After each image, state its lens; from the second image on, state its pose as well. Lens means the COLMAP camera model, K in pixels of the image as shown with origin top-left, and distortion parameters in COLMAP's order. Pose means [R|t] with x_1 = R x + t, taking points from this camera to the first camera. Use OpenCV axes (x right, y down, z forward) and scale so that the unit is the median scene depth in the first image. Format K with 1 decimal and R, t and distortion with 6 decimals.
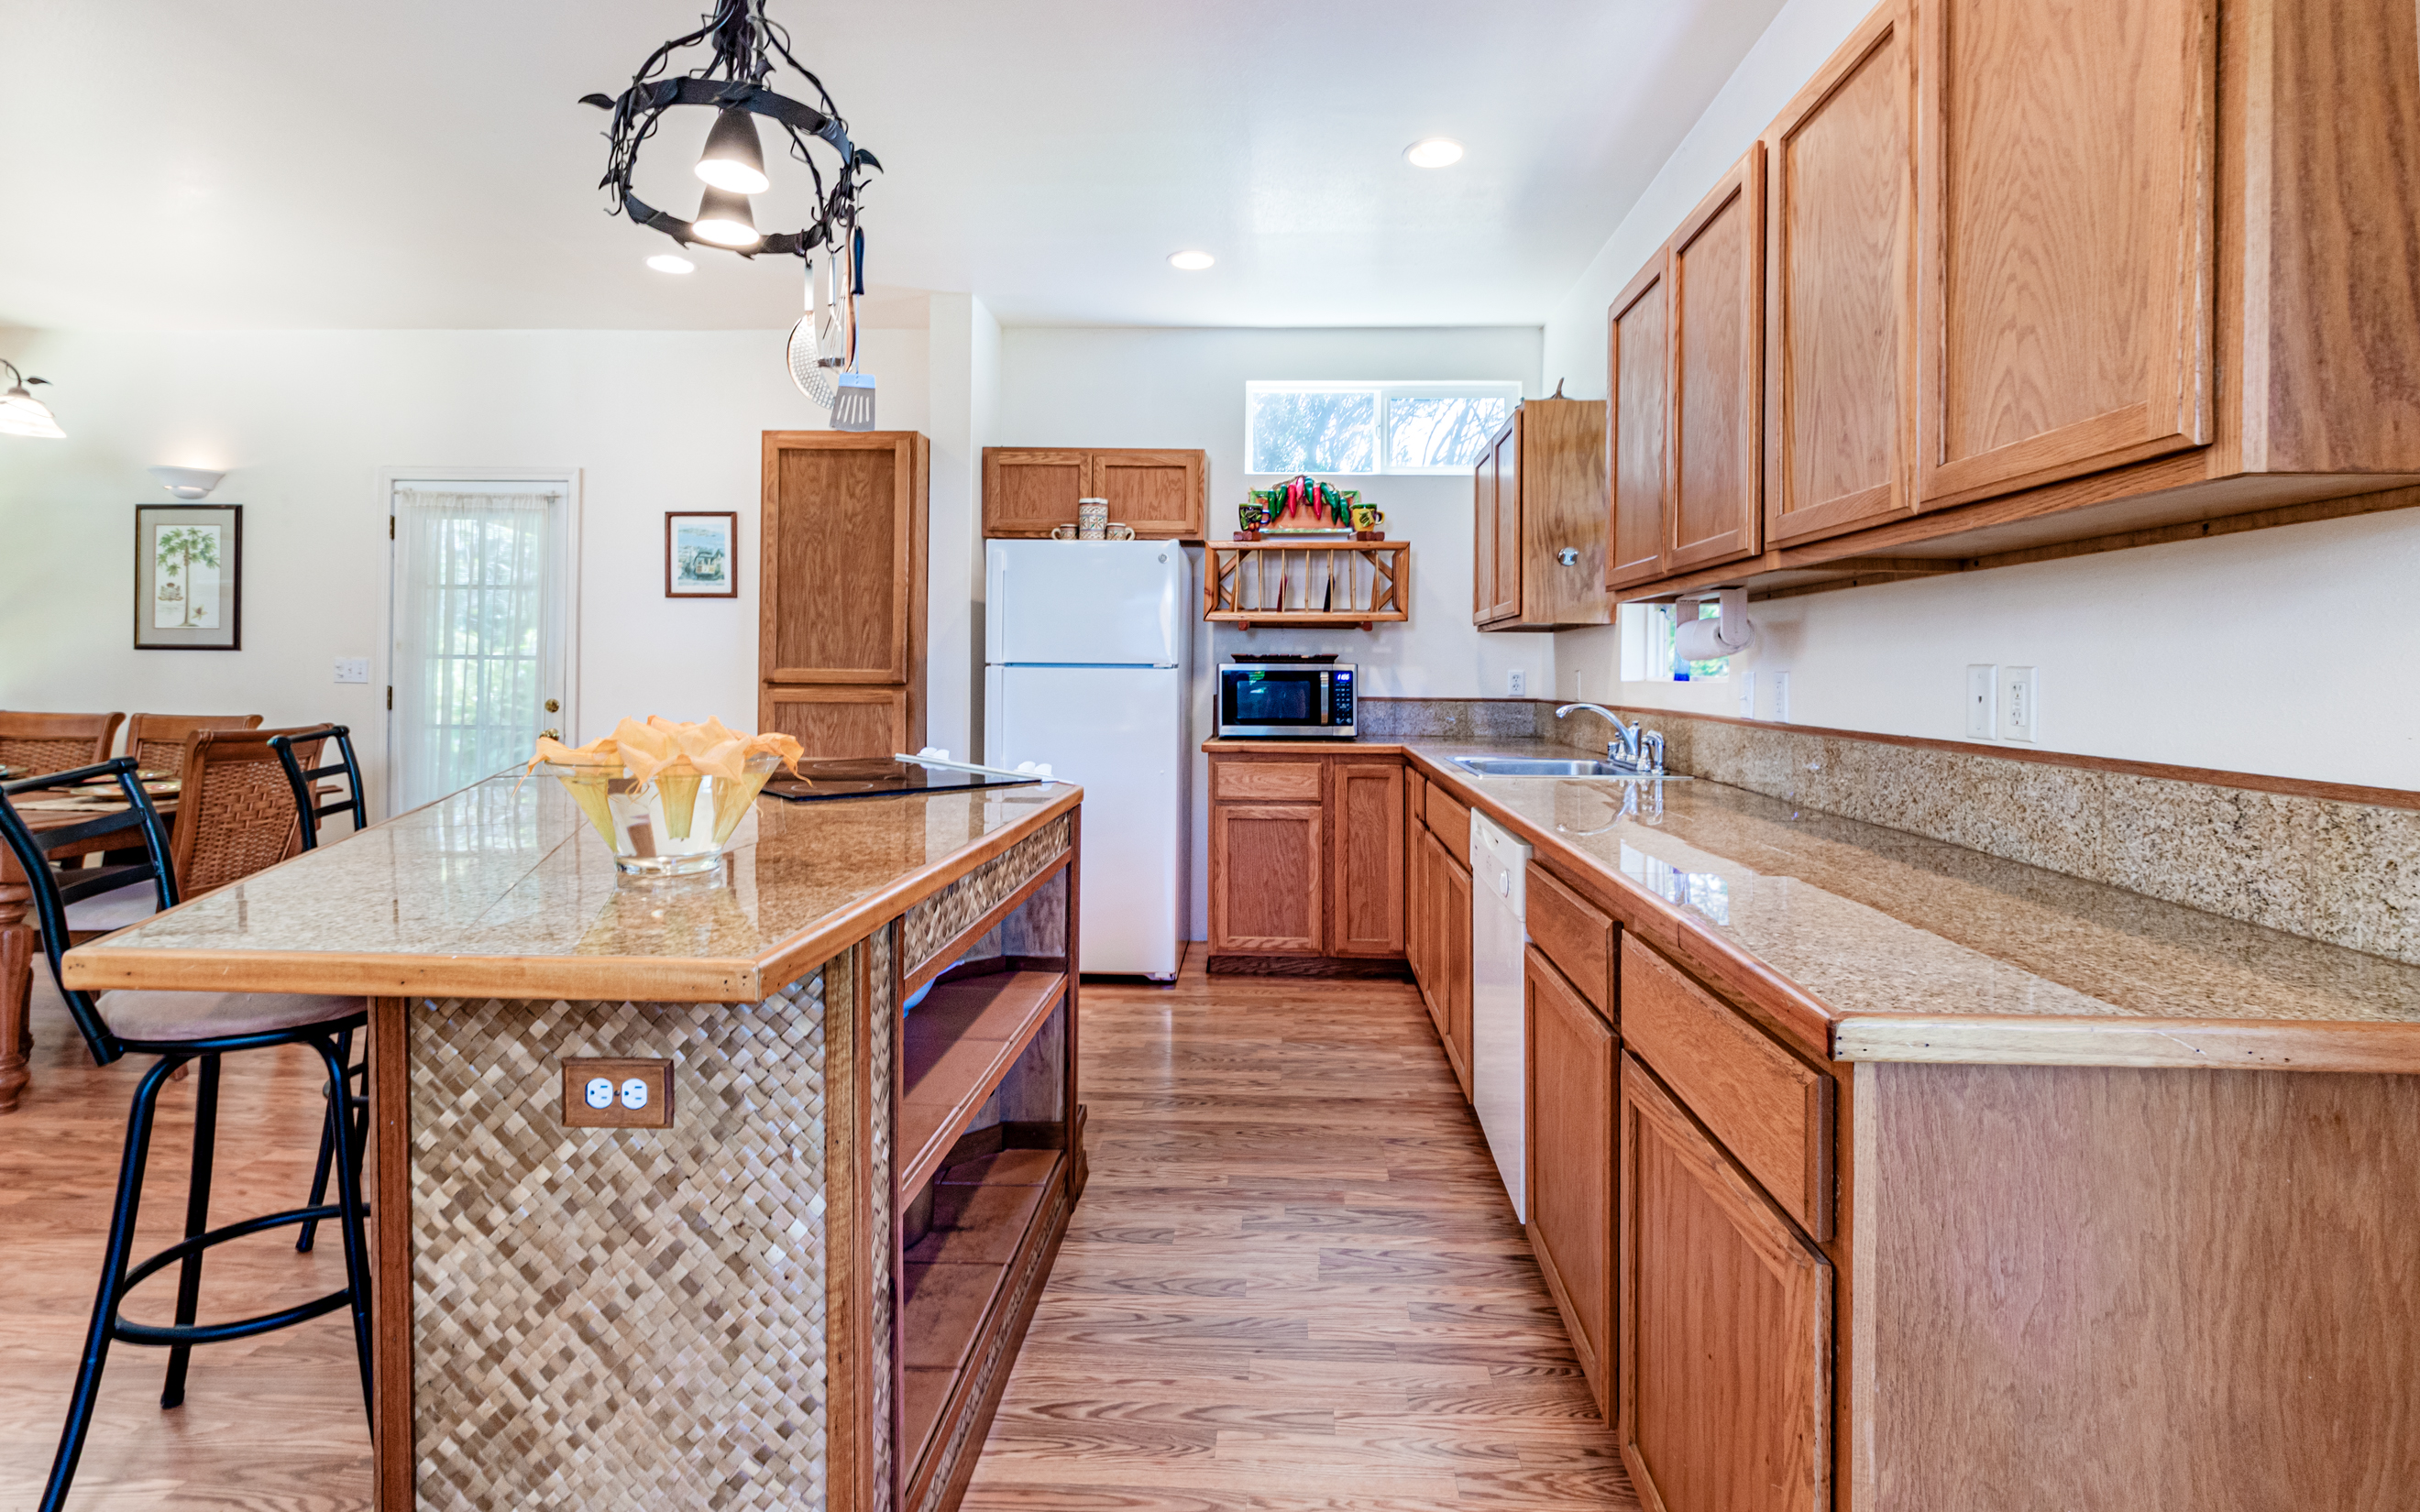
lens RADIAL K [[1099.7, 0, 1220.2], [0, 1099.7, 665.8], [0, 0, 1]] dist [-0.000619, -0.000599]
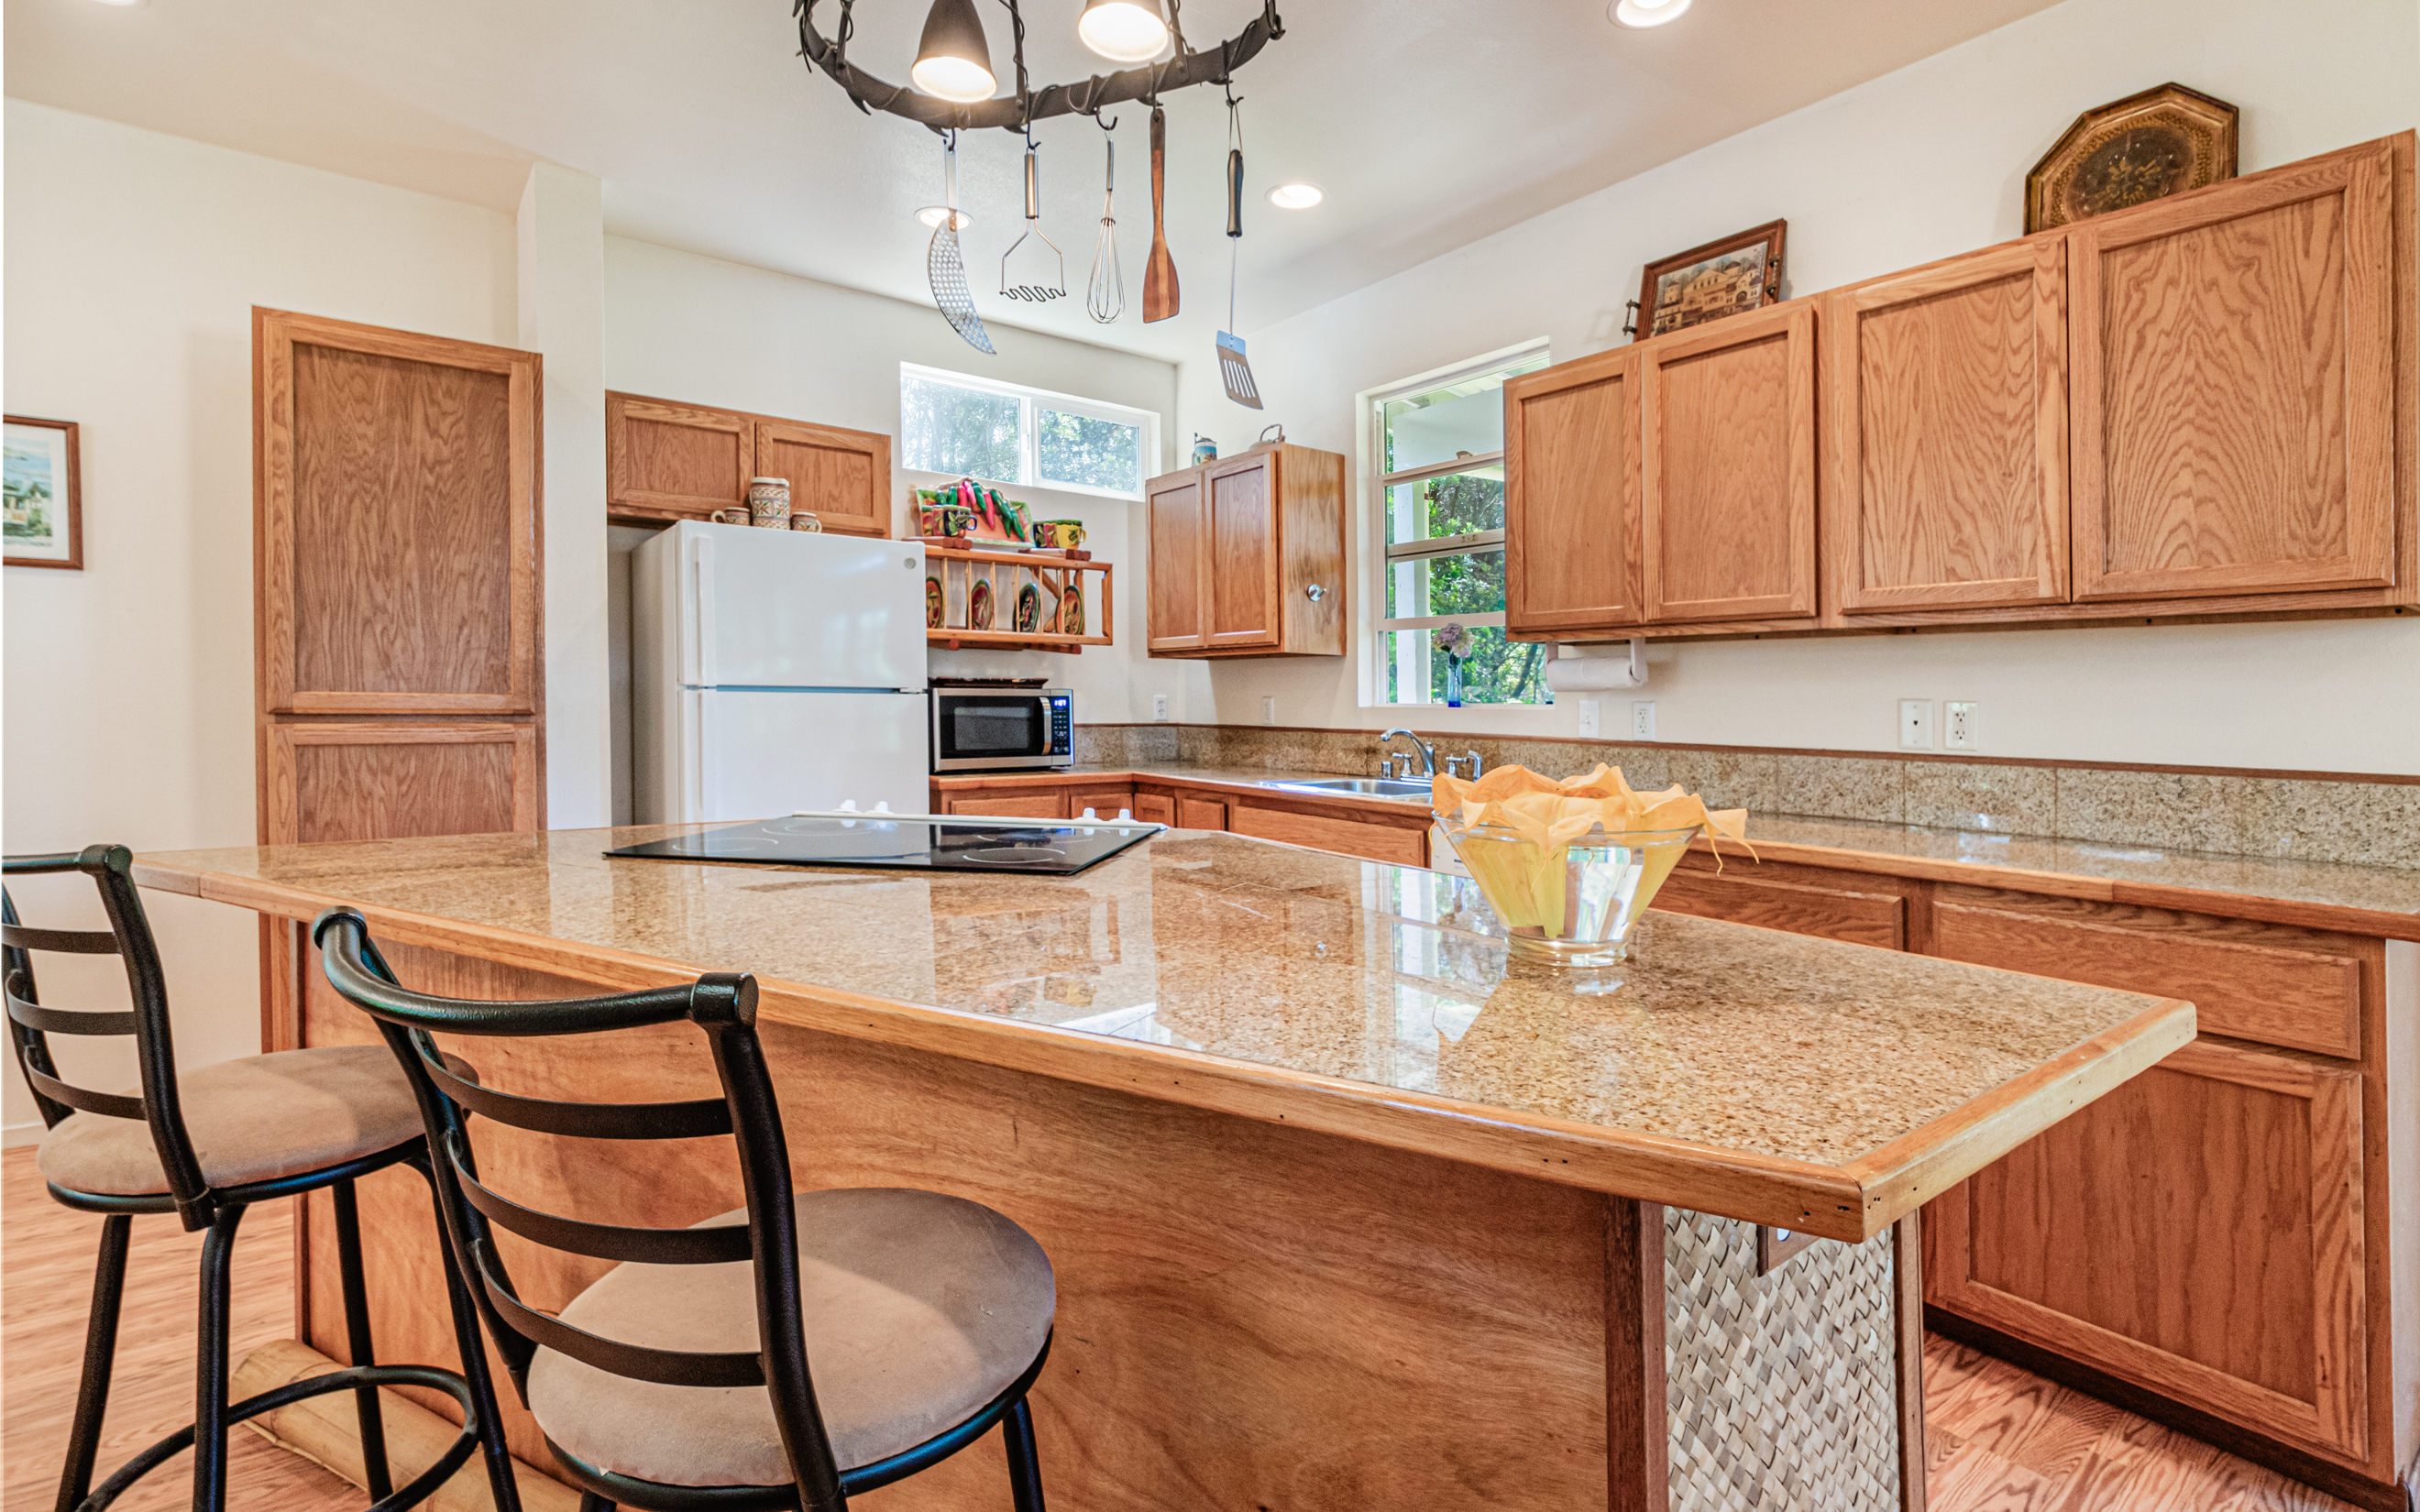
lens RADIAL K [[1134.9, 0, 1222.7], [0, 1134.9, 721.2], [0, 0, 1]] dist [-0.001770, -0.000551]
pose [[0.779321, -0.011514, 0.626519, -0.396877], [-0.008084, 0.999563, 0.028426, -0.003153], [-0.626573, -0.027218, 0.778887, 0.159958]]
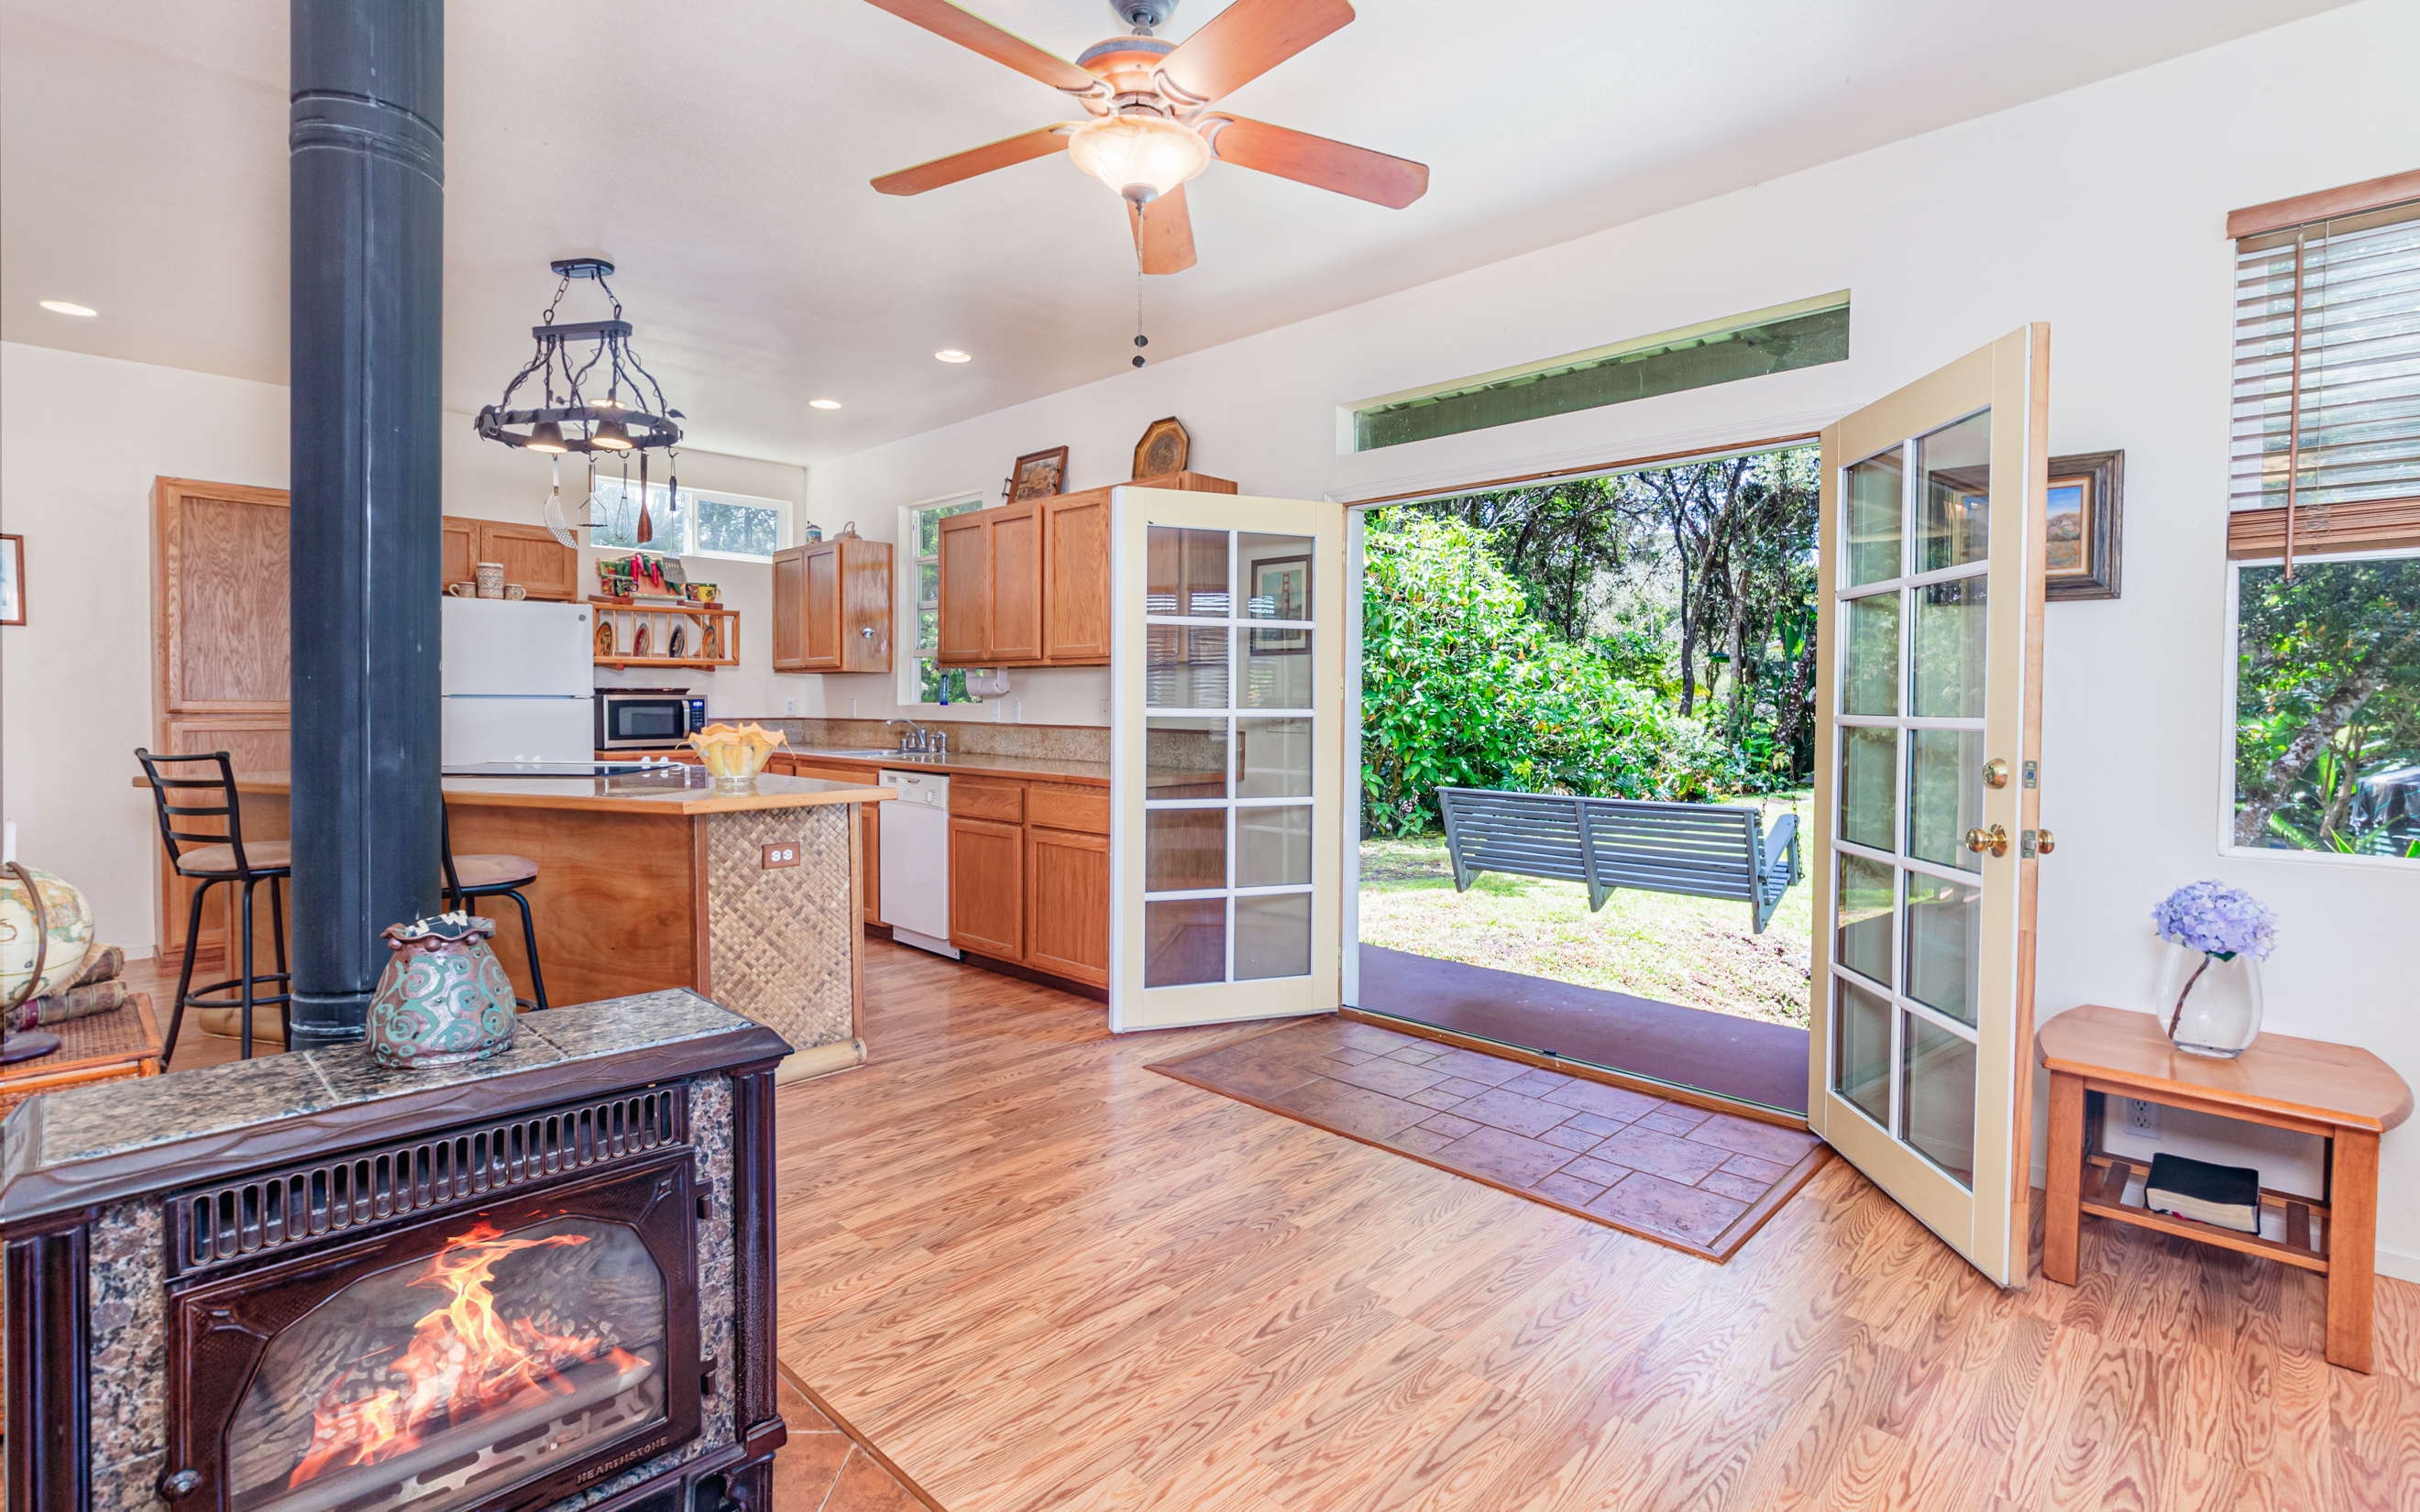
lens RADIAL K [[1112.8, 0, 1206.0], [0, 1112.8, 708.5], [0, 0, 1]] dist [-0.014791, 0.000380]
pose [[0.664111, -0.009405, 0.747575, -0.544319], [-0.004176, 0.999859, 0.016290, -0.010816], [-0.747623, -0.013940, 0.663977, -0.473210]]
